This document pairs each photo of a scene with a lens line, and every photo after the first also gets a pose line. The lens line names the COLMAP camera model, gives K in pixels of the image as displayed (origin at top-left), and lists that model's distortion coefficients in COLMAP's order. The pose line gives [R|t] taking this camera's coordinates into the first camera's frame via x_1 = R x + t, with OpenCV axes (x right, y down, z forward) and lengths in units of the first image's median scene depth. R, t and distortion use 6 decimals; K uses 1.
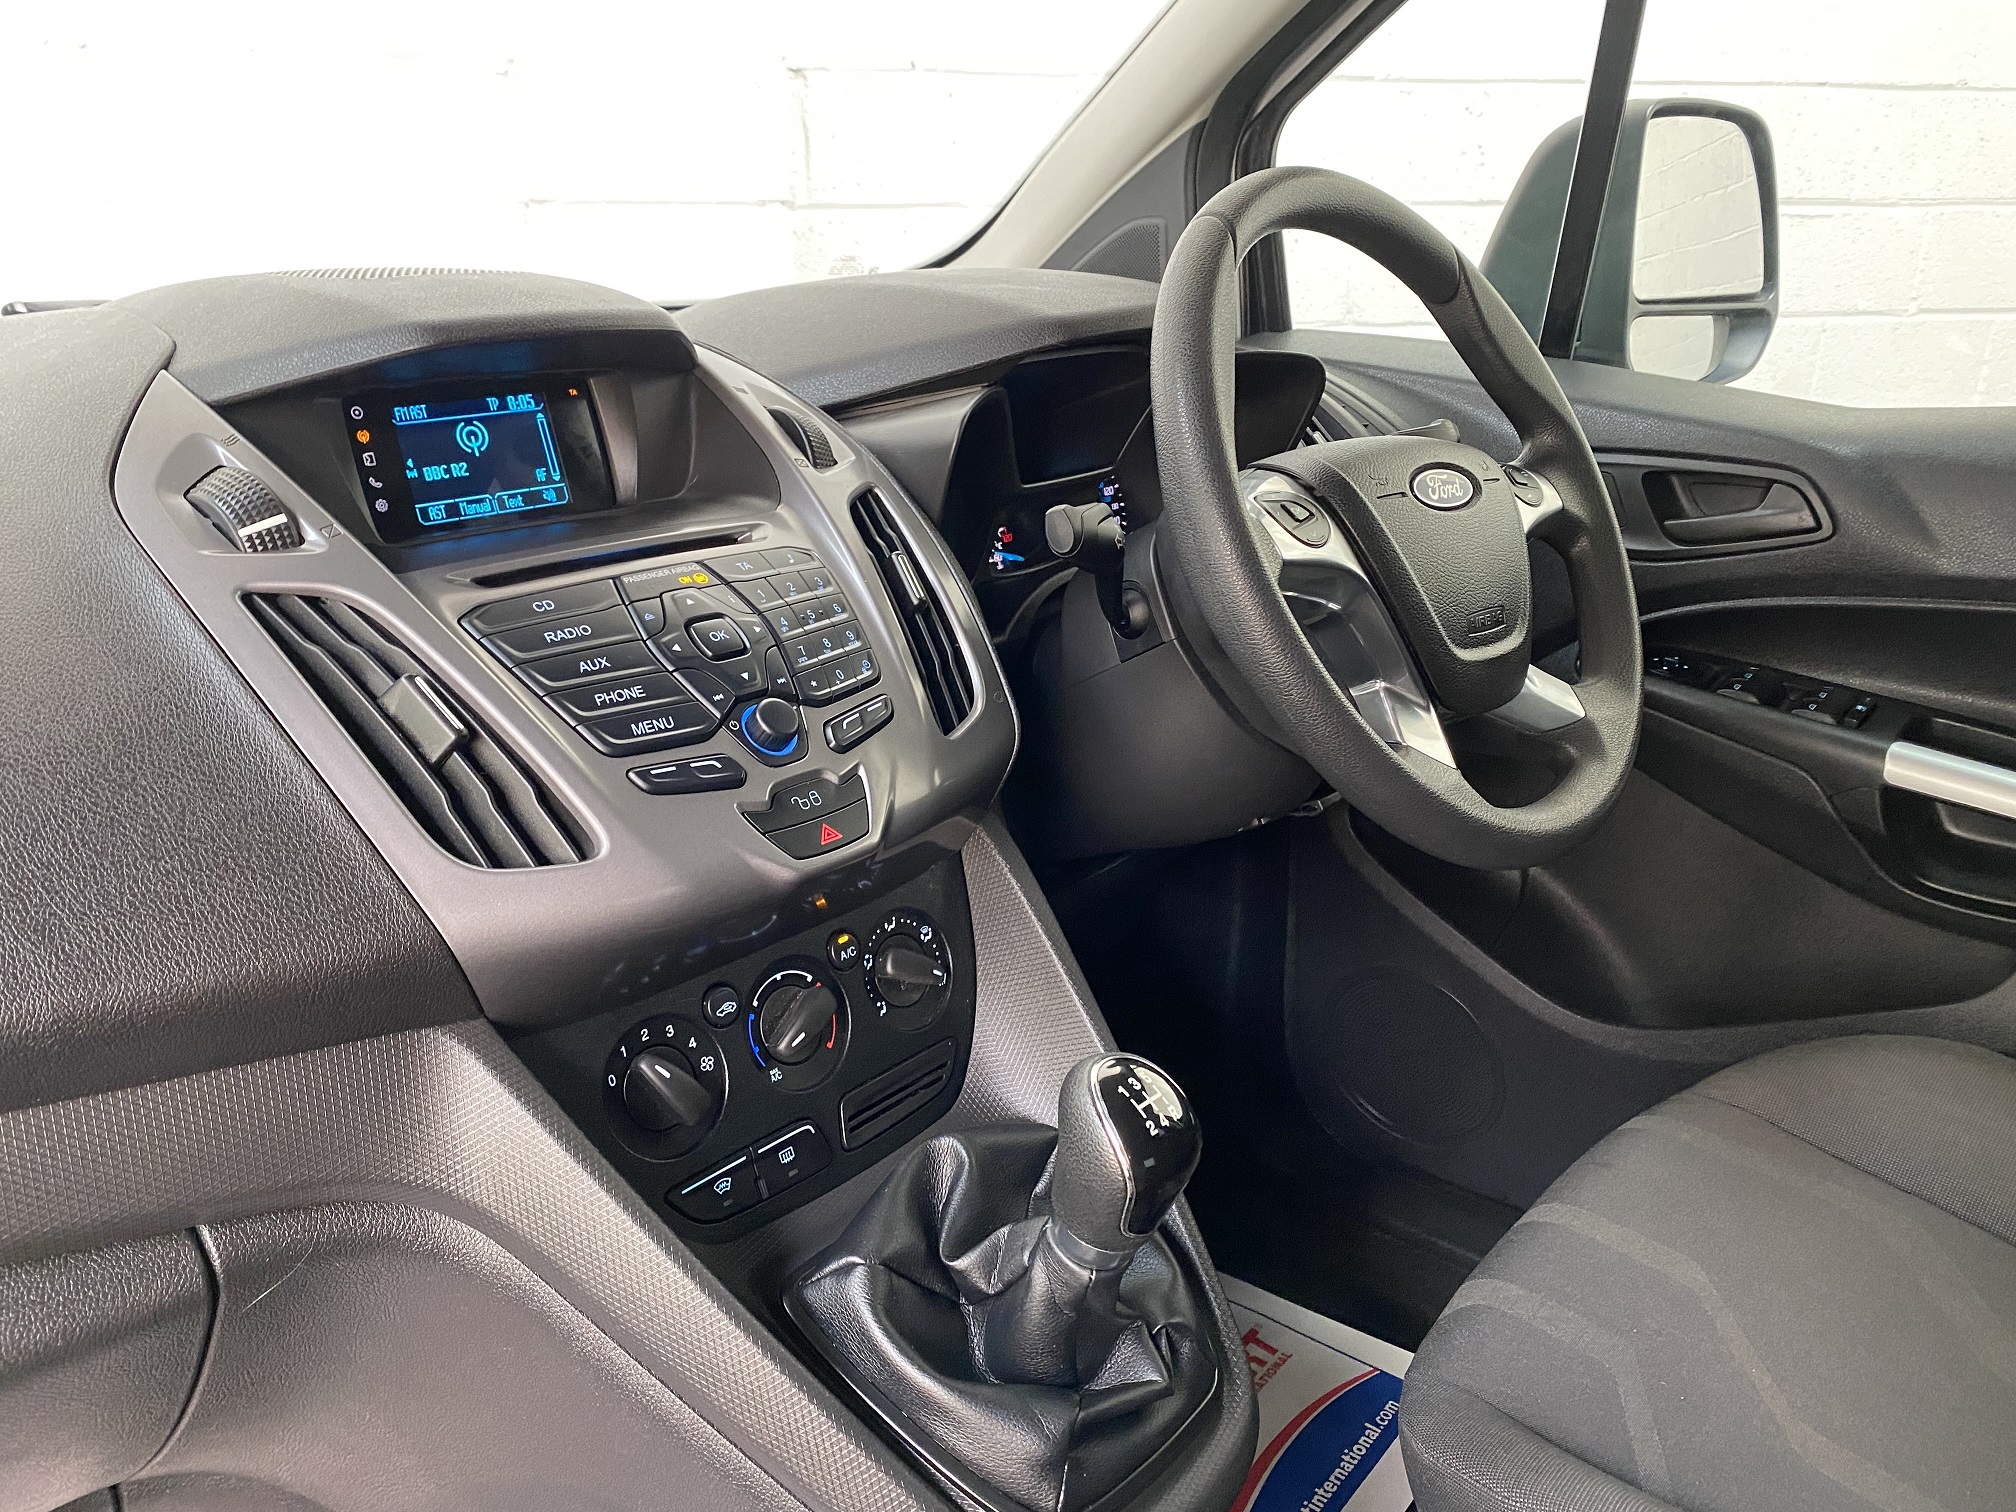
lens RADIAL K [[1560.5, 0, 1009.3], [0, 1560.5, 727.5], [0, 0, 1]] dist [0.079140, -0.069484]
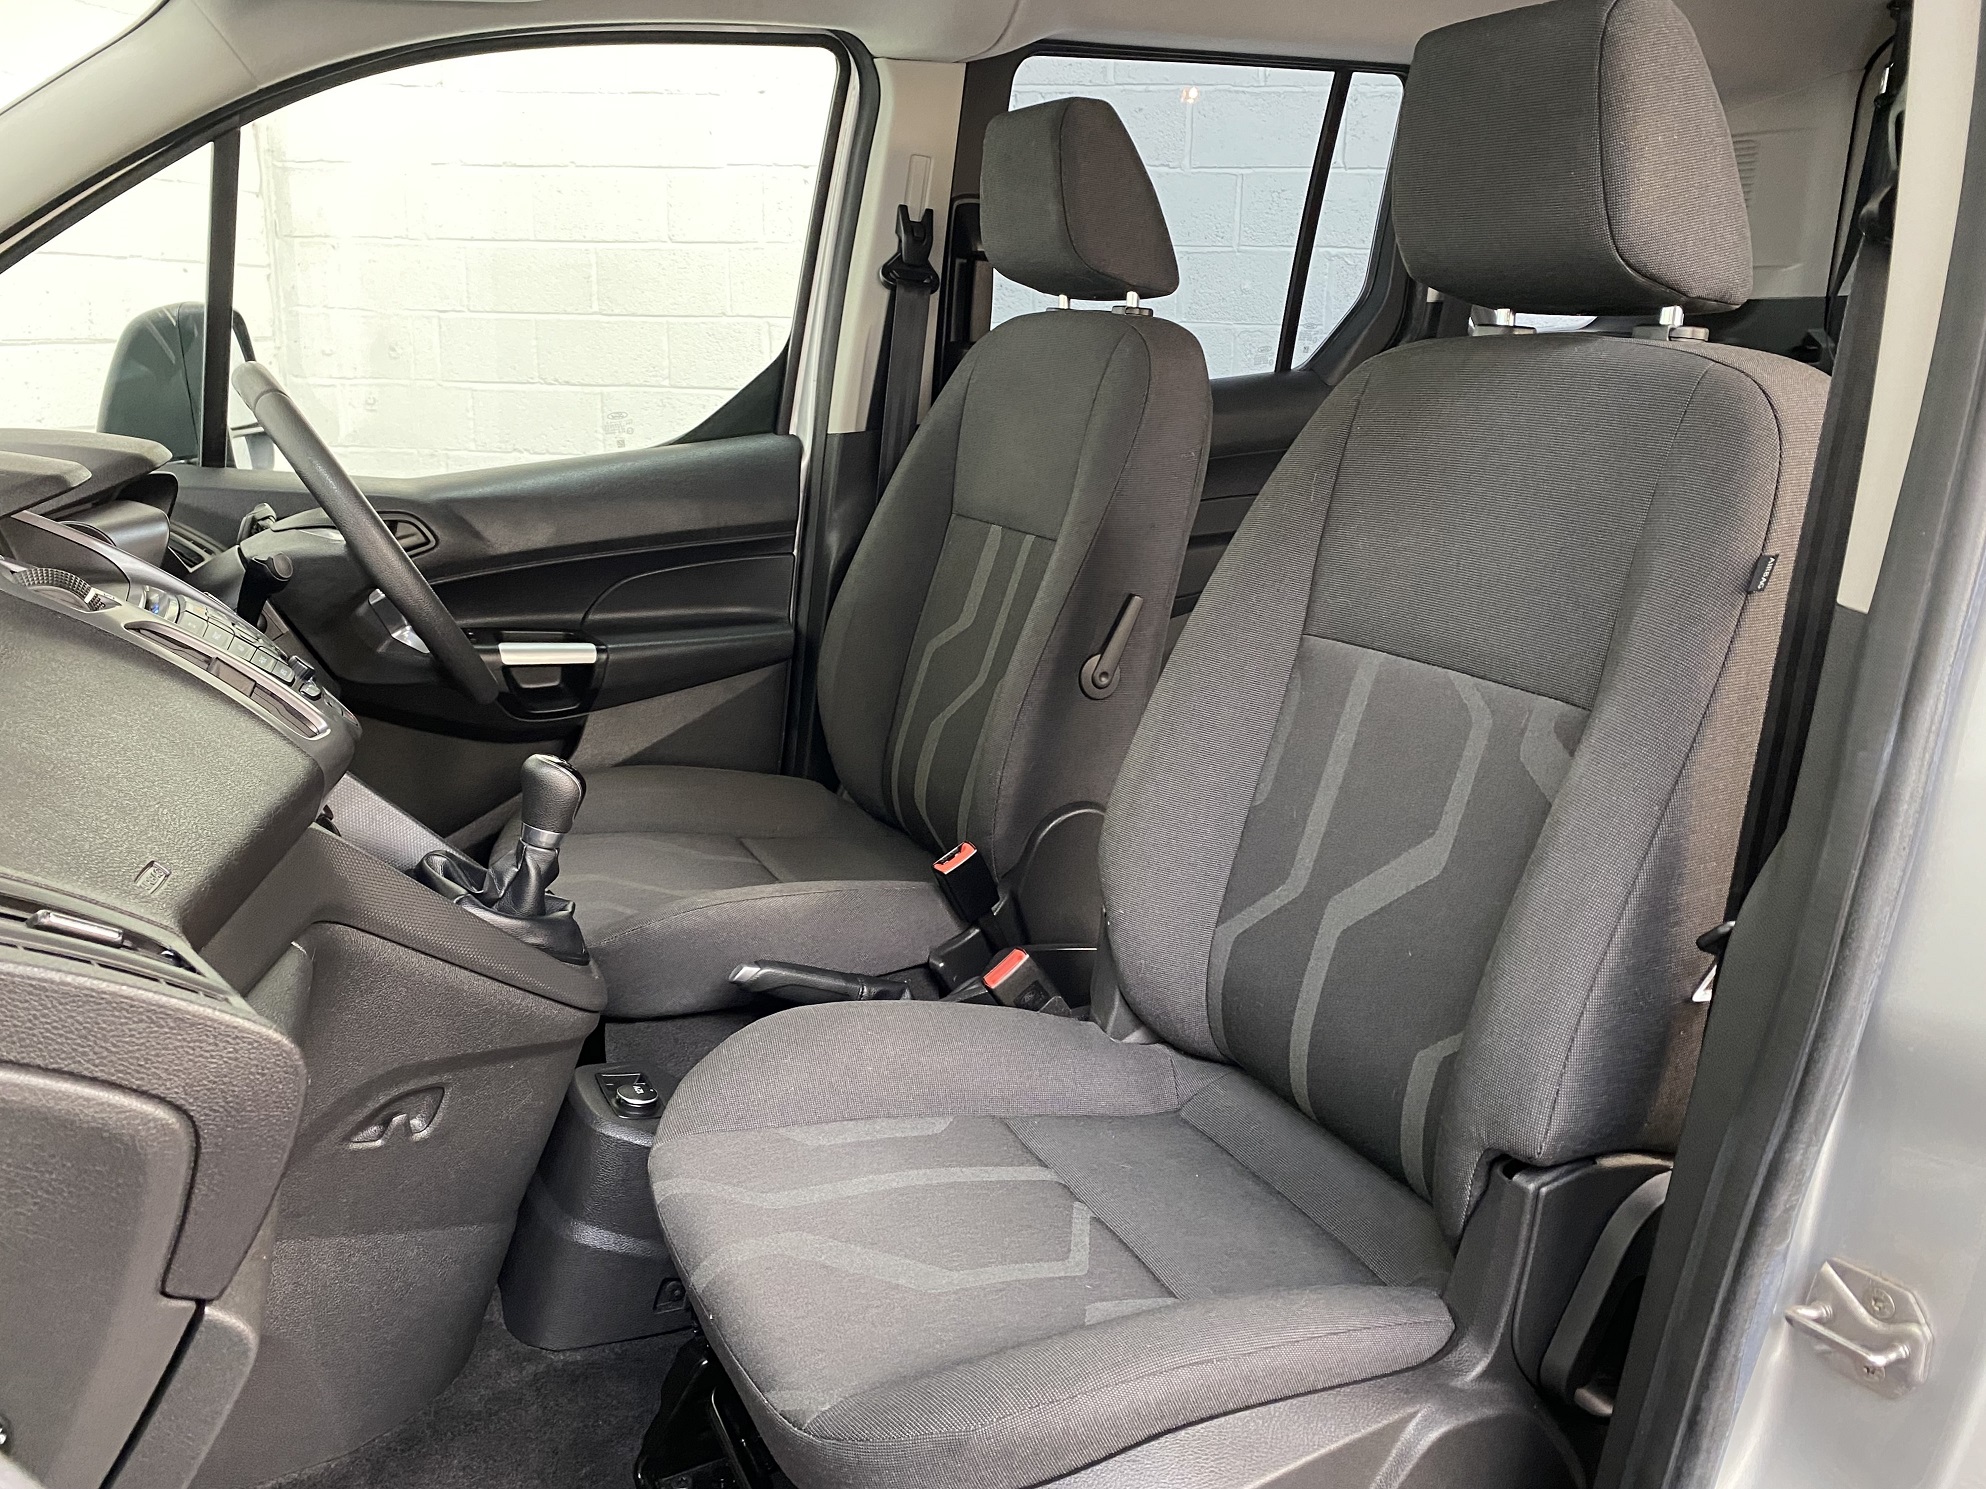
lens RADIAL K [[1542.2, 0, 984.7], [0, 1542.2, 706.8], [0, 0, 1]] dist [0.063410, -0.100525]
pose [[0.385268, -0.222530, 0.895572, -1.044917], [0.291186, 0.950223, 0.110843, 0.051360], [-0.875659, 0.218074, 0.430888, -0.347082]]
